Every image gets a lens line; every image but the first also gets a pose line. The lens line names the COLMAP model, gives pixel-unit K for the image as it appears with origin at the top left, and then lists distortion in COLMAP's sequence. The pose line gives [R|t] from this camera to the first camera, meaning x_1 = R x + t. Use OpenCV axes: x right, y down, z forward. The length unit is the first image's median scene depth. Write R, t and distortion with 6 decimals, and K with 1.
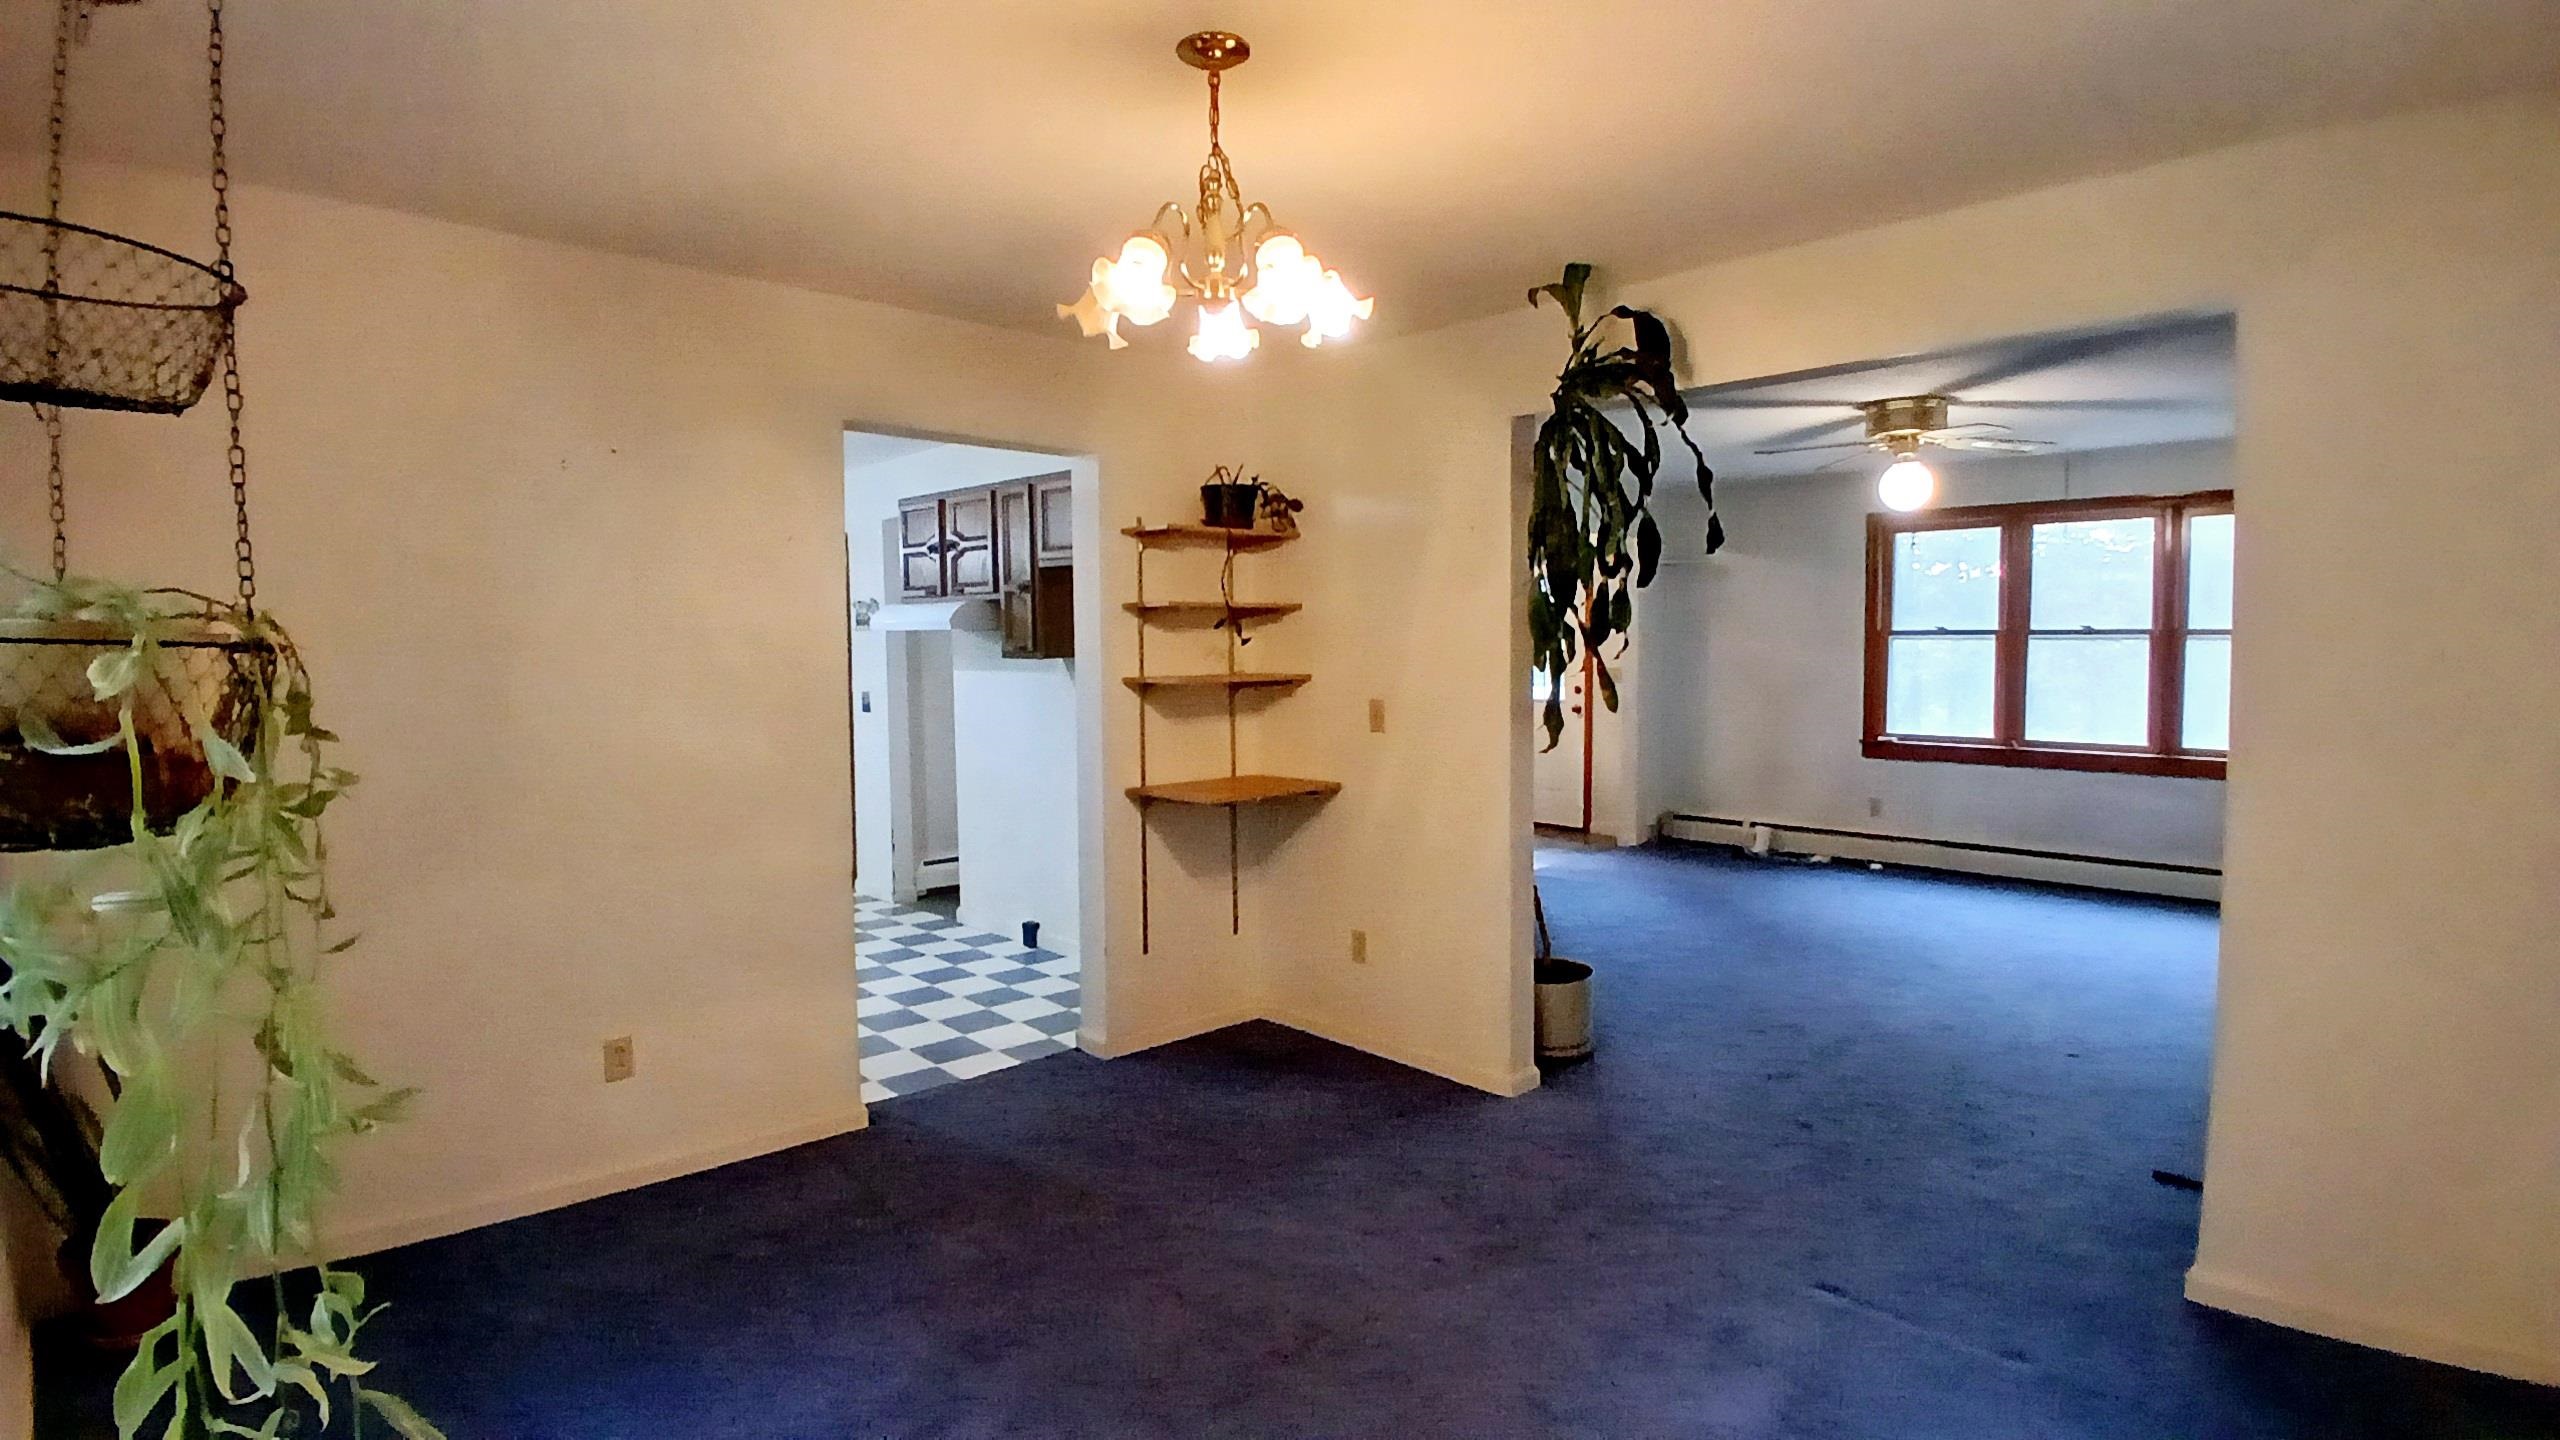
lens RADIAL K [[1249.8, 0, 1280.0], [0, 1249.8, 720.0], [0, 0, 1]] dist [-0.012890, -0.000891]
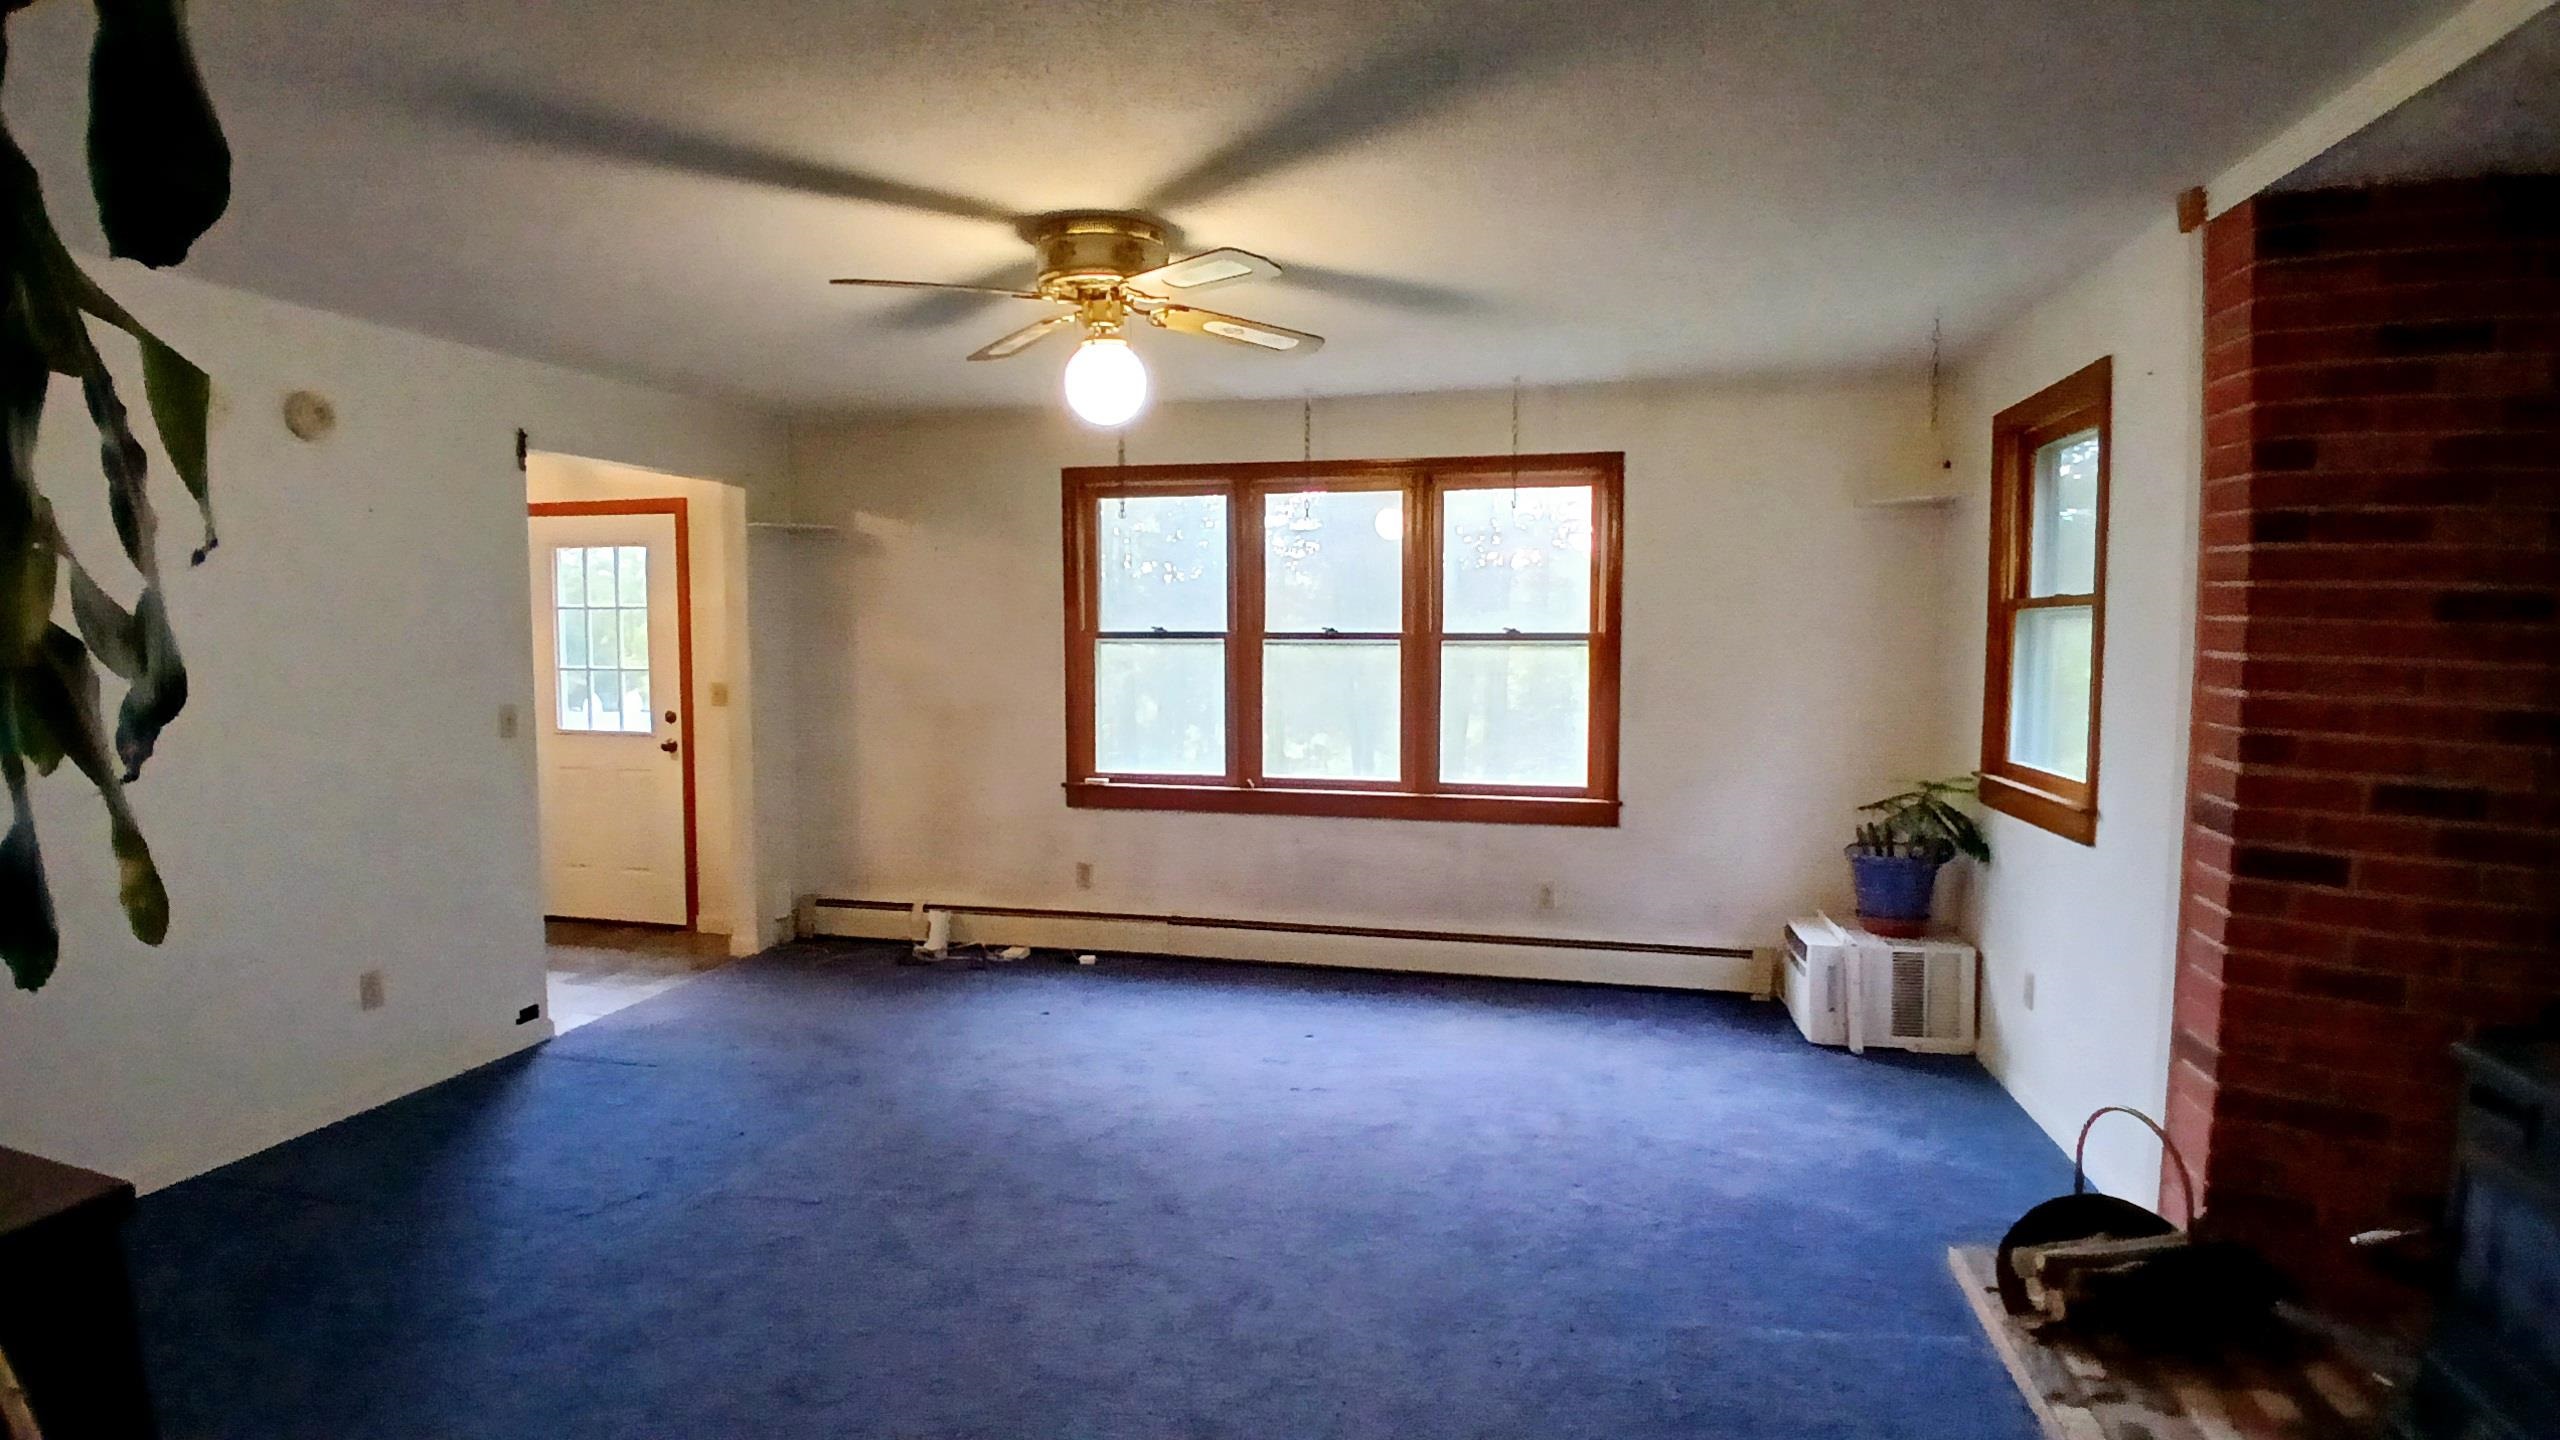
lens RADIAL K [[1249.8, 0, 1280.0], [0, 1249.8, 720.0], [0, 0, 1]] dist [-0.012890, -0.000891]
pose [[0.830206, -0.029984, 0.556650, 0.171906], [0.028791, 0.999526, 0.010900, -0.025295], [-0.556713, 0.006978, 0.830676, 0.335894]]
